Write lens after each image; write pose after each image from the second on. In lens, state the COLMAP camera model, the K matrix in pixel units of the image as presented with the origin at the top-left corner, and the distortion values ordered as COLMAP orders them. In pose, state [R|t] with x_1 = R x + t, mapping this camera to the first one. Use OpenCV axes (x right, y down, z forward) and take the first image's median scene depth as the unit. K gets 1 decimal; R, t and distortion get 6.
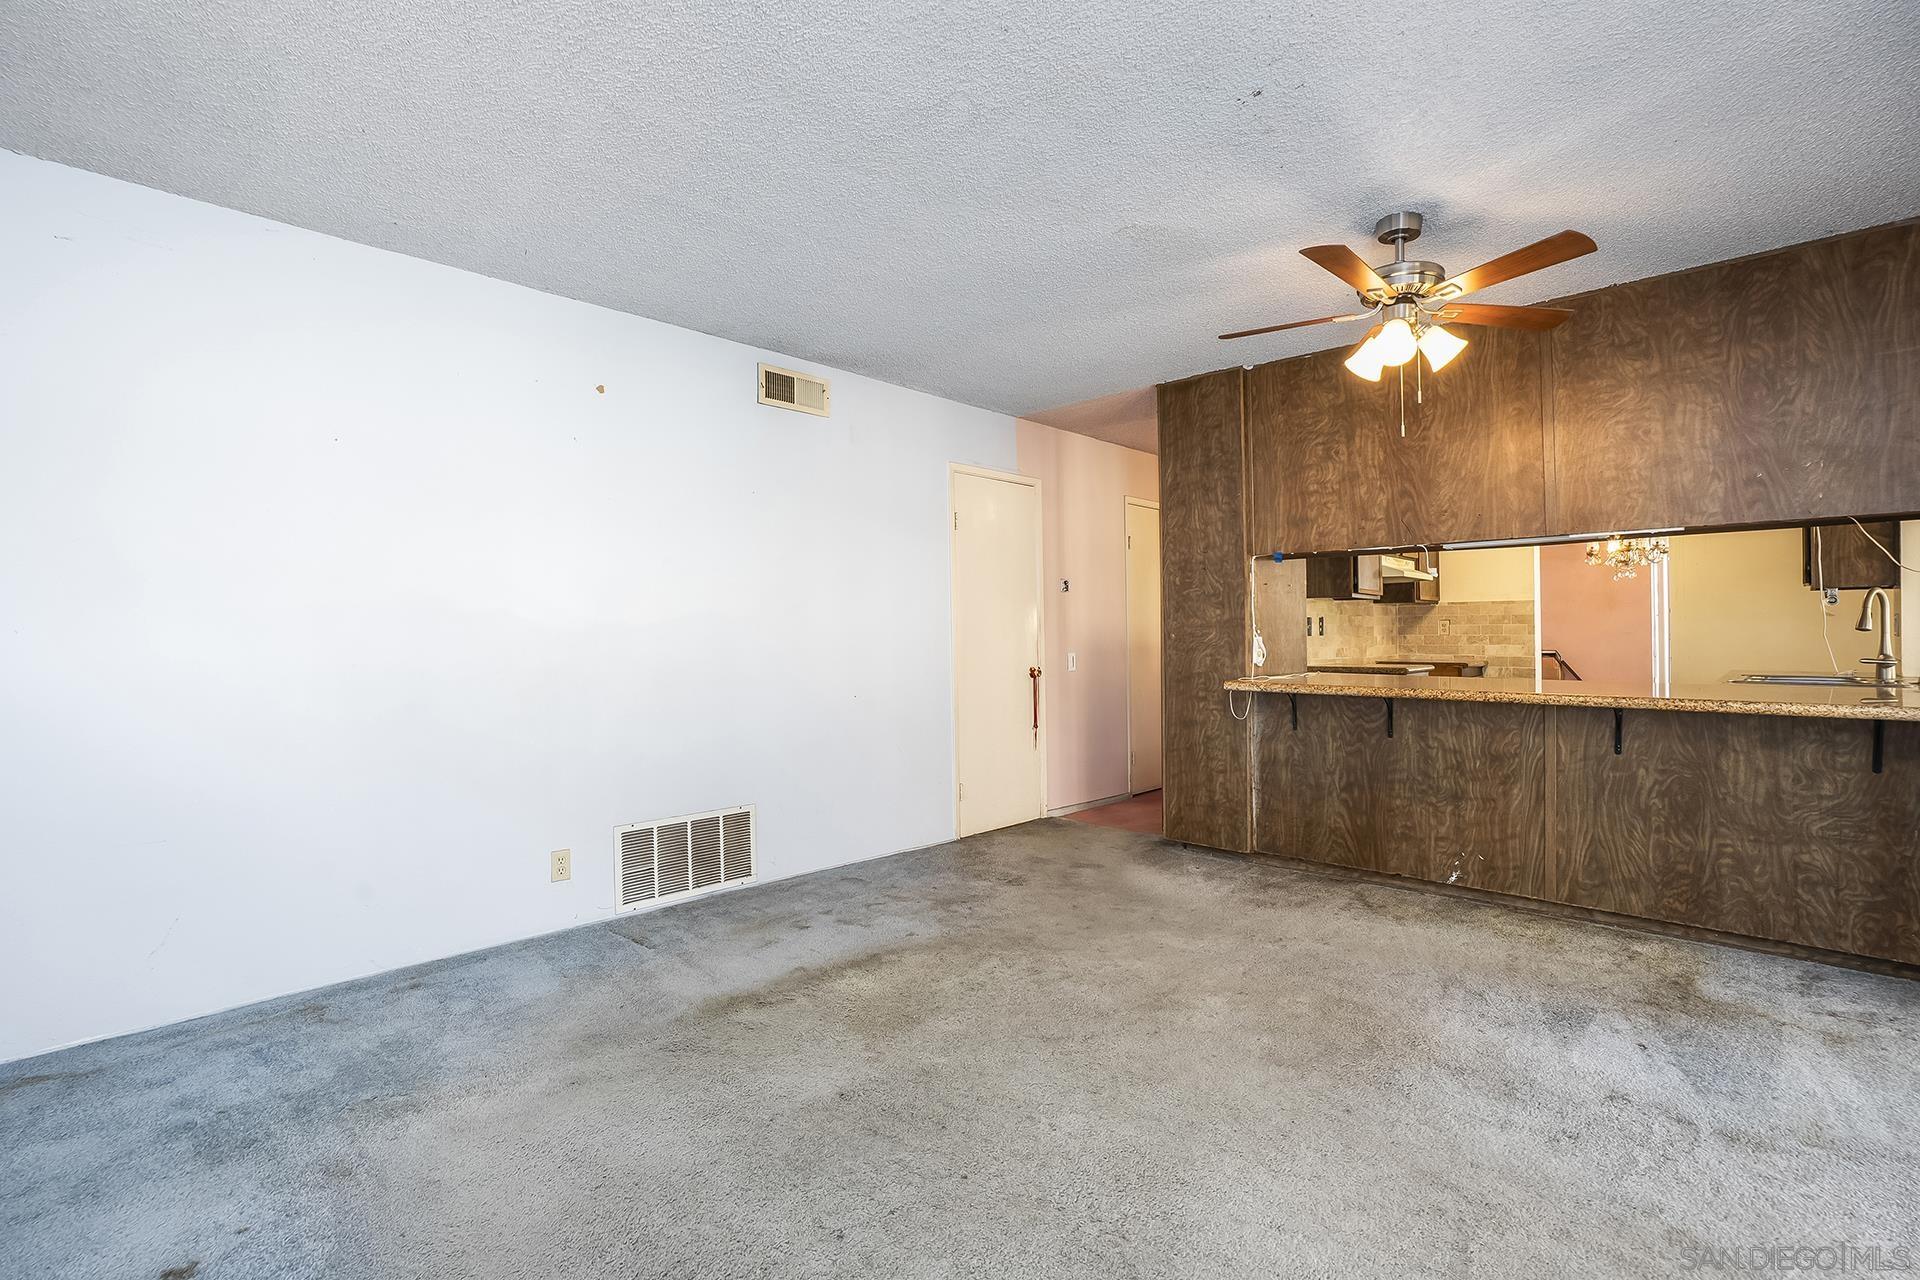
lens RADIAL K [[875.8, 0, 967.9], [0, 875.8, 628.9], [0, 0, 1]] dist [-0.031570, 0.016443]
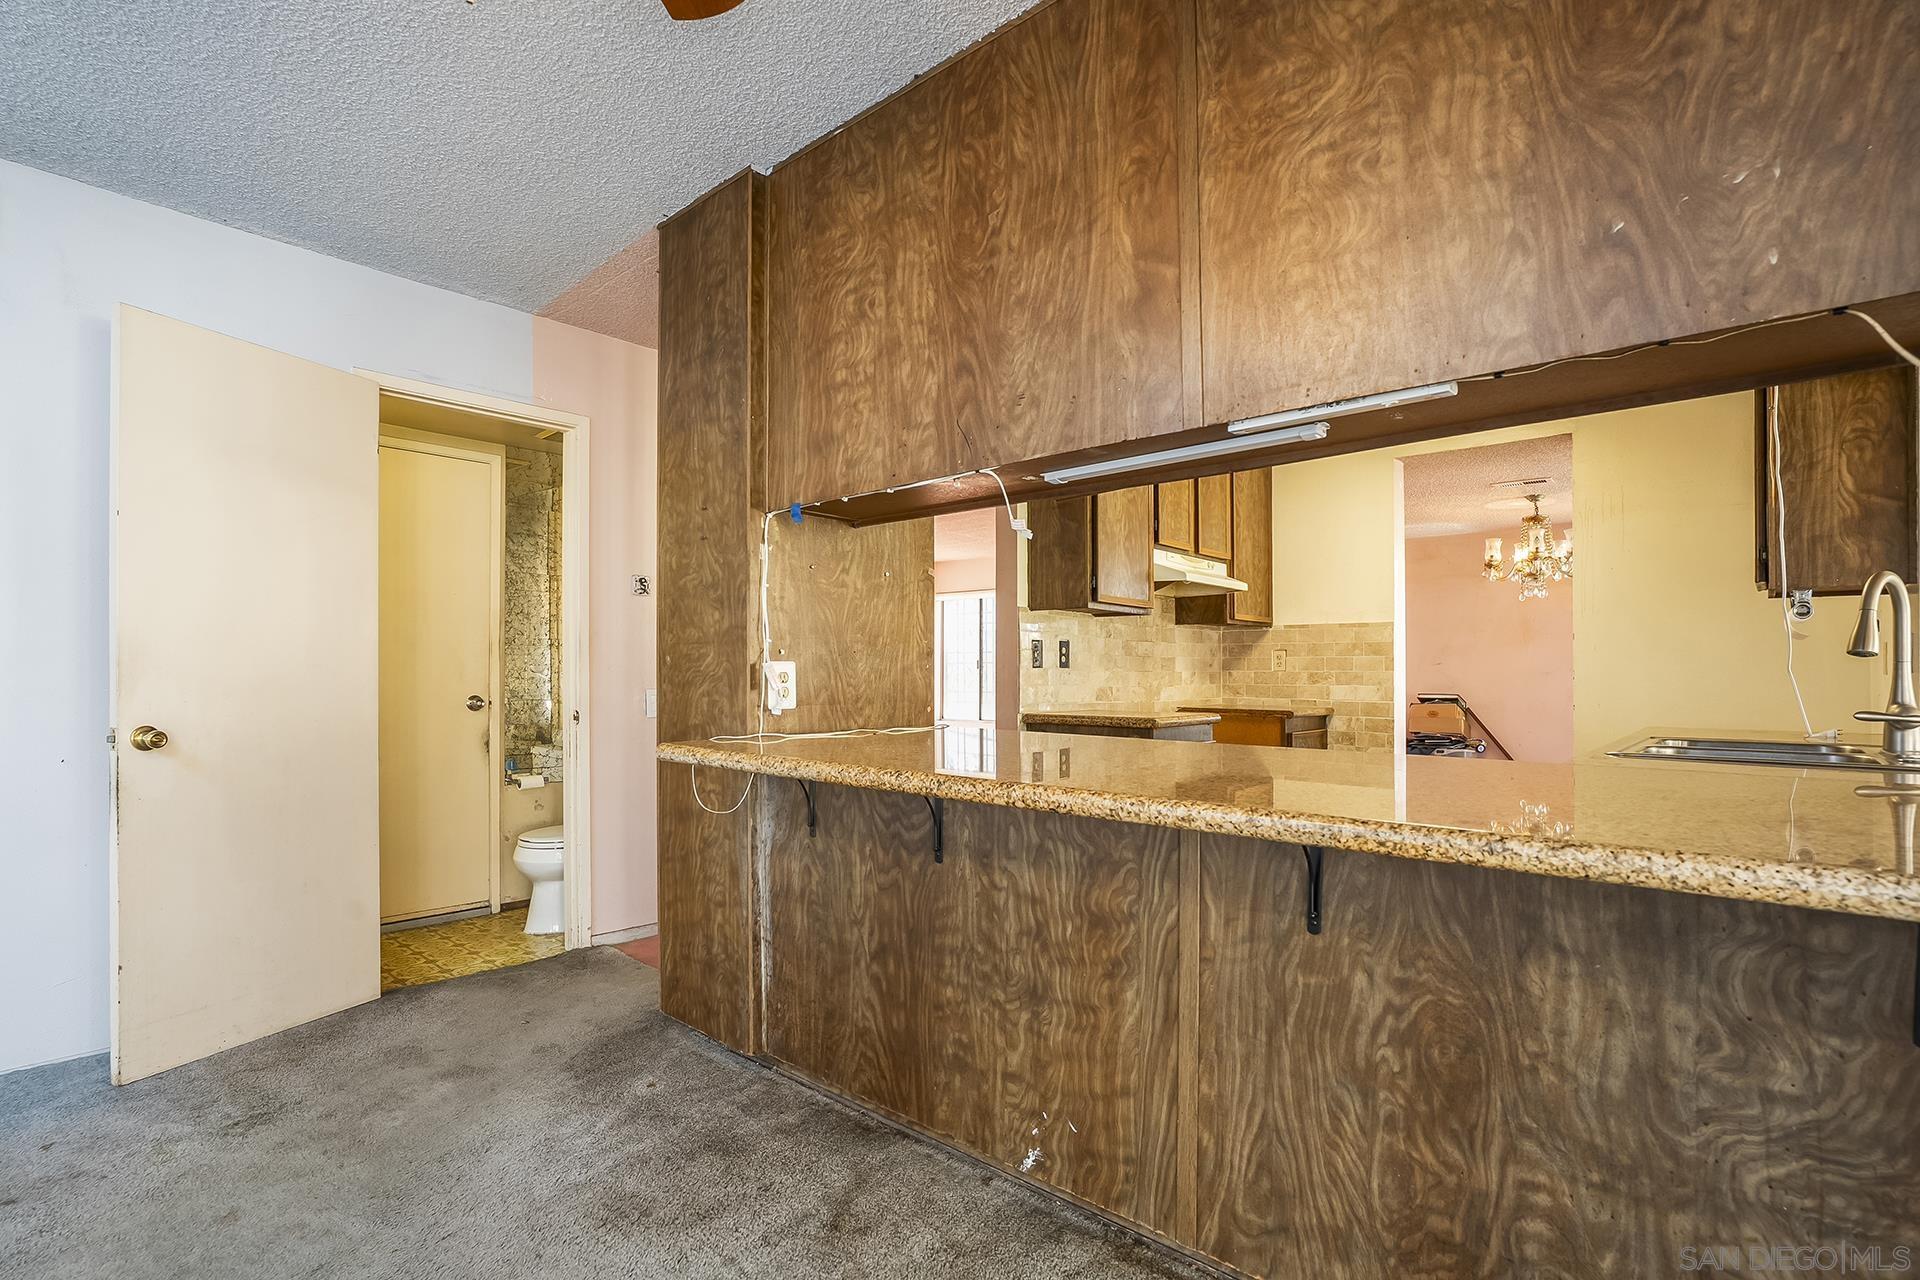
lens RADIAL K [[910.9, 0, 955.1], [0, 910.9, 665.9], [0, 0, 1]] dist [-0.044801, 0.021745]
pose [[0.999635, 0.010262, 0.024981, 0.513165], [-0.010193, 0.999944, -0.002880, 0.015263], [-0.025009, 0.002624, 0.999684, 0.511858]]
